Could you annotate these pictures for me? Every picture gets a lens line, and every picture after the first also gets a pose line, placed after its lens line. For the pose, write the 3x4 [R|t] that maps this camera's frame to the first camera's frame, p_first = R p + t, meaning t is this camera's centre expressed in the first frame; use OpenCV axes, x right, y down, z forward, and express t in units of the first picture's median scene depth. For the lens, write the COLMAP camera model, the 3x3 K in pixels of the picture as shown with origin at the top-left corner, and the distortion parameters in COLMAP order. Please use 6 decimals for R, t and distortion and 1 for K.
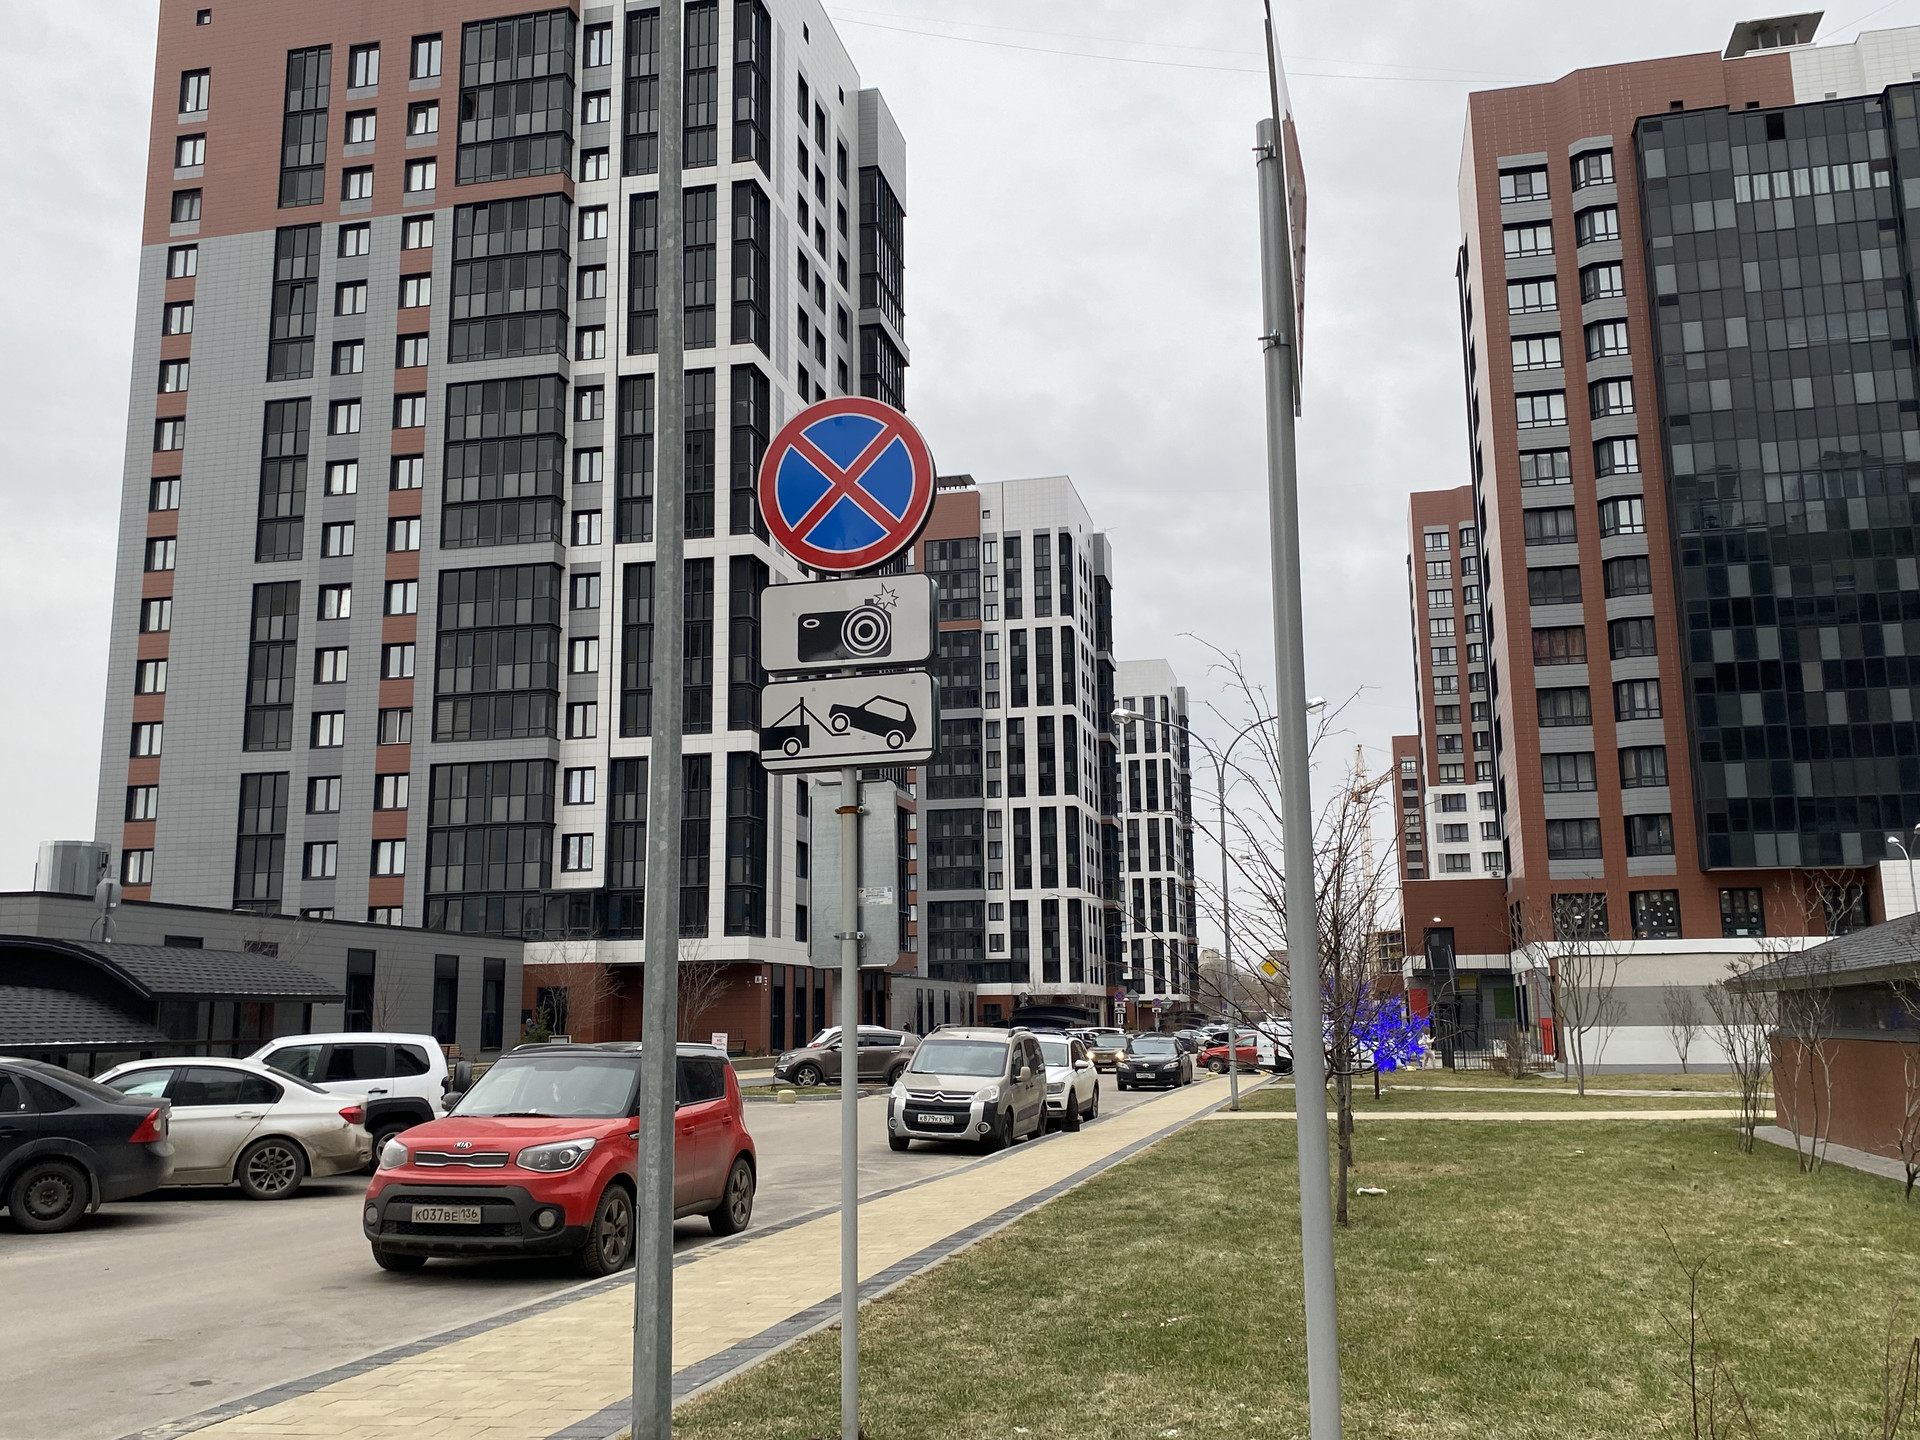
lens RADIAL K [[1742.1, 0, 961.8], [0, 1742.1, 691.2], [0, 0, 1]] dist [0.039978, -0.026686]
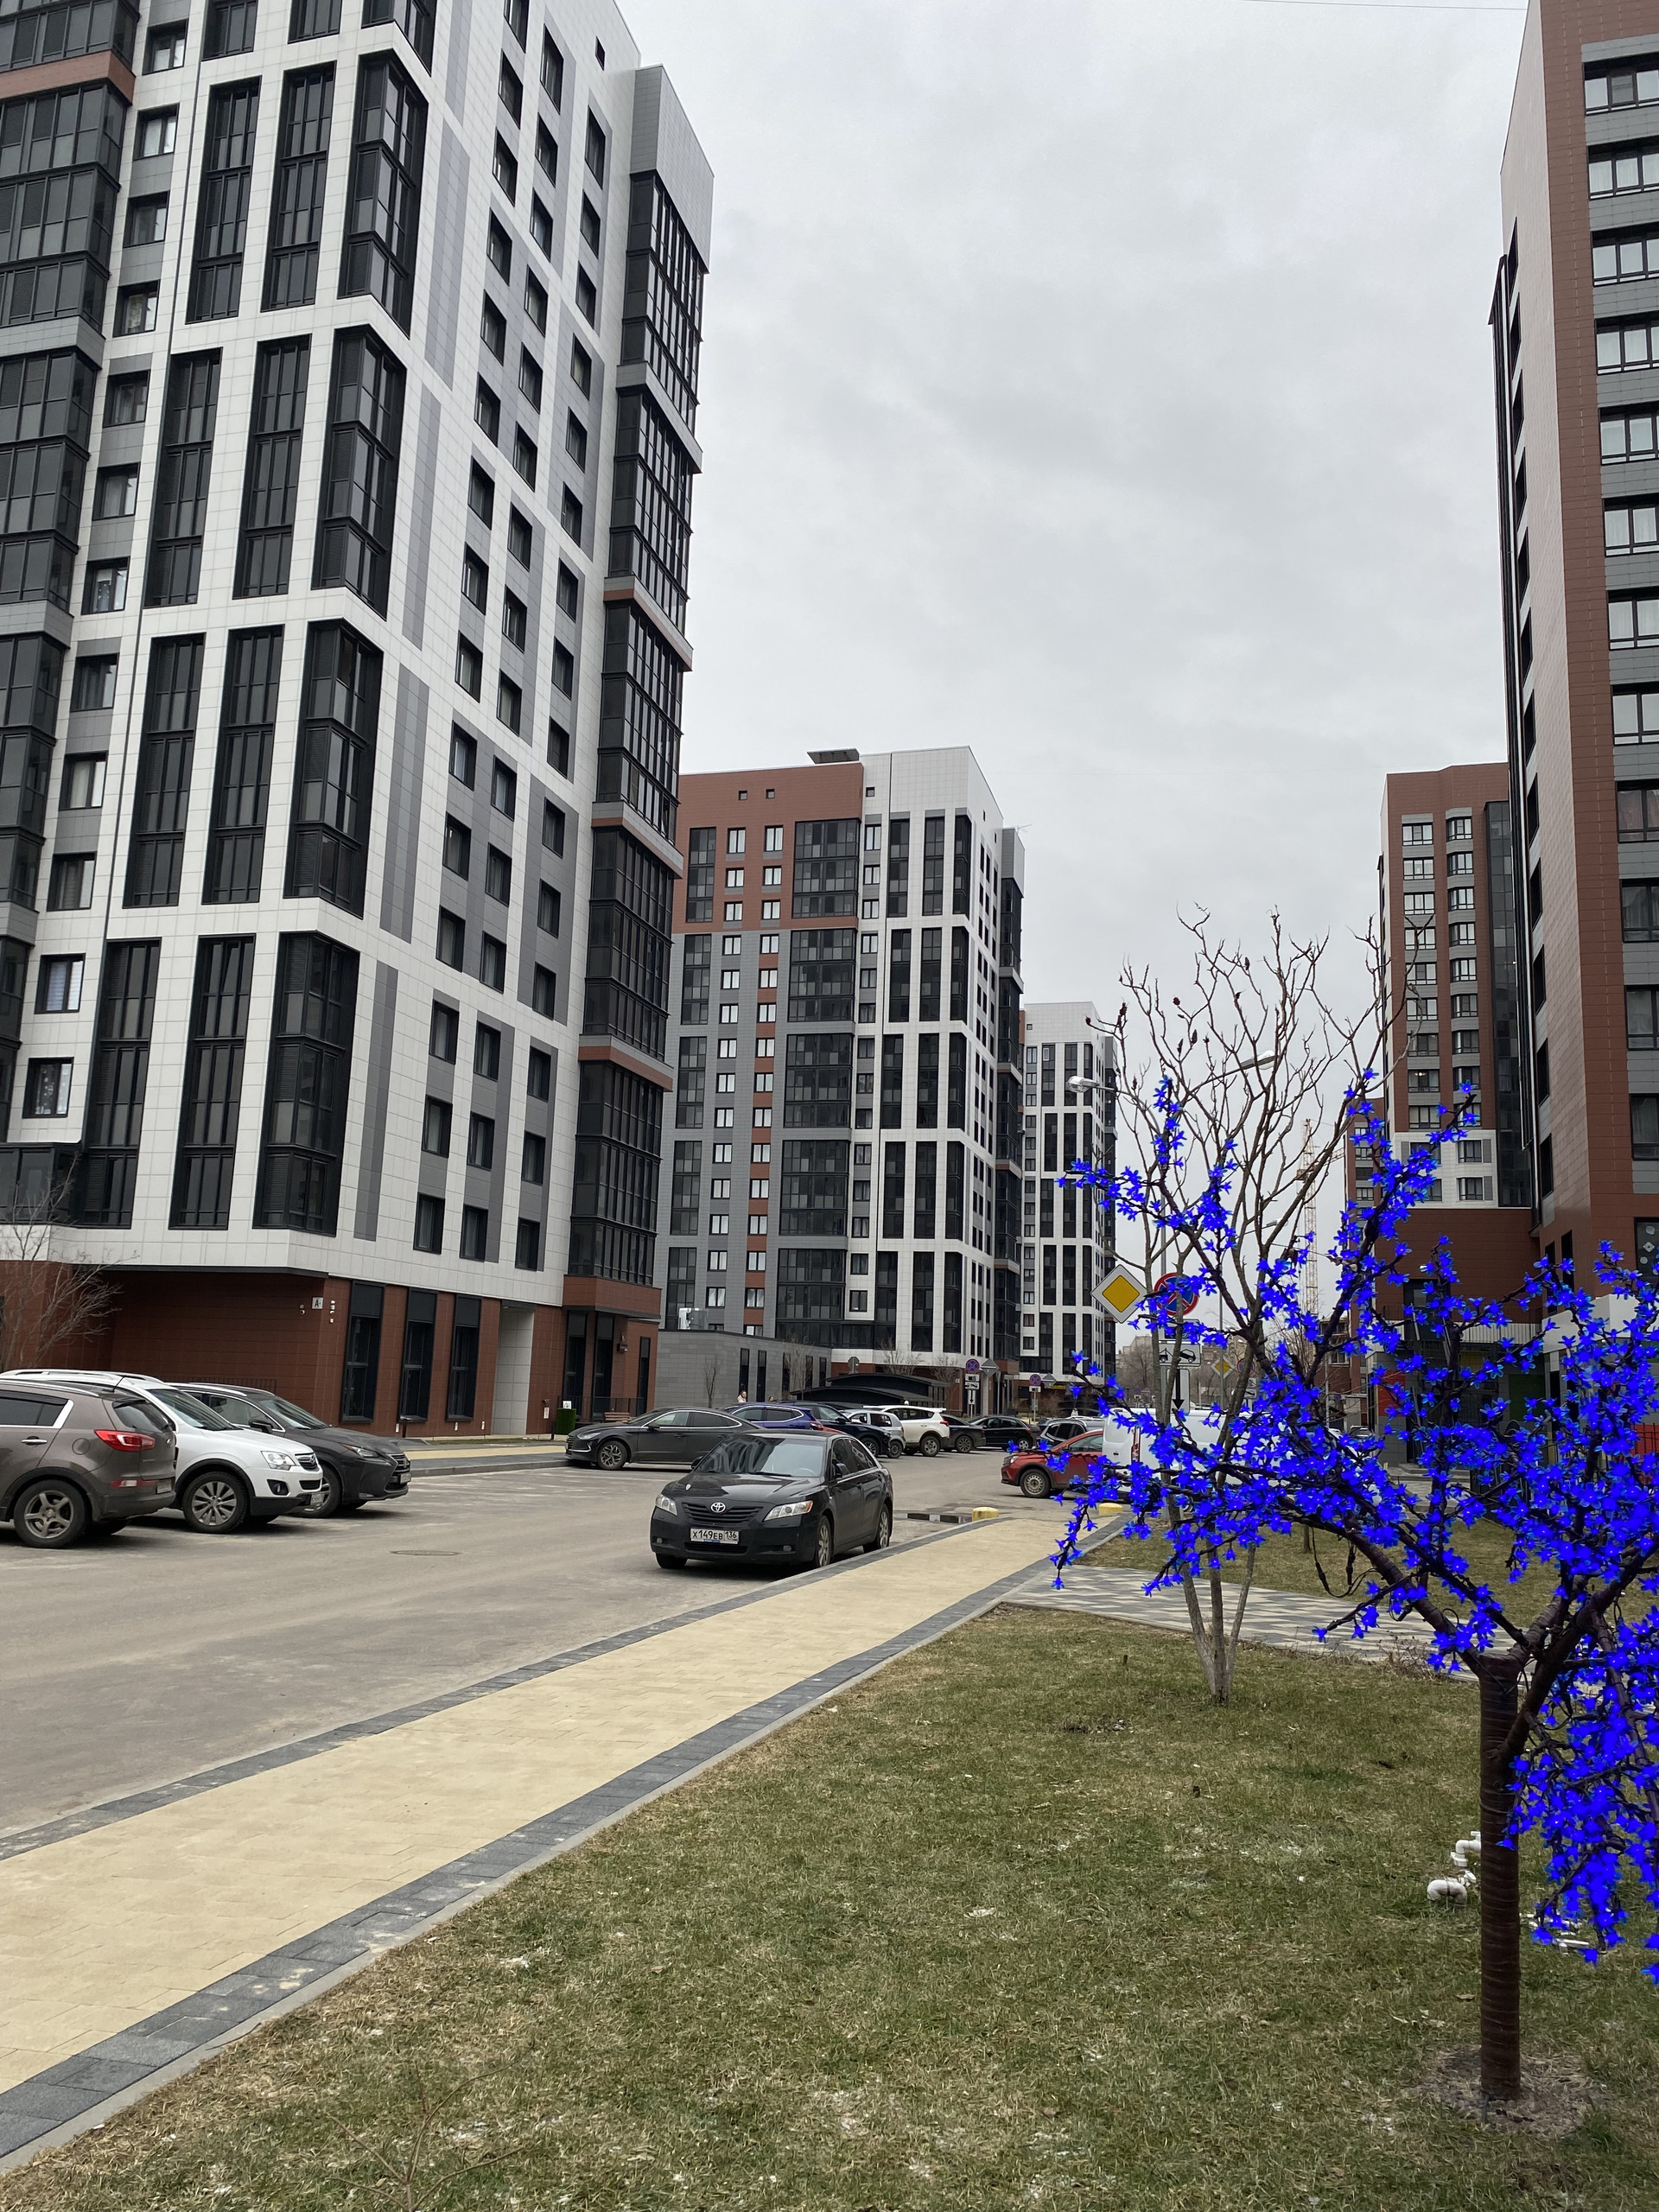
lens RADIAL K [[1670.9, 0, 829.5], [0, 1670.9, 1106.0], [0, 0, 1]] dist [0.052778, -0.076334]
pose [[0.997783, 0.040303, -0.052964, 0.044574], [-0.039446, 0.999075, 0.017121, 0.037497], [0.053605, -0.014994, 0.998450, 0.198960]]
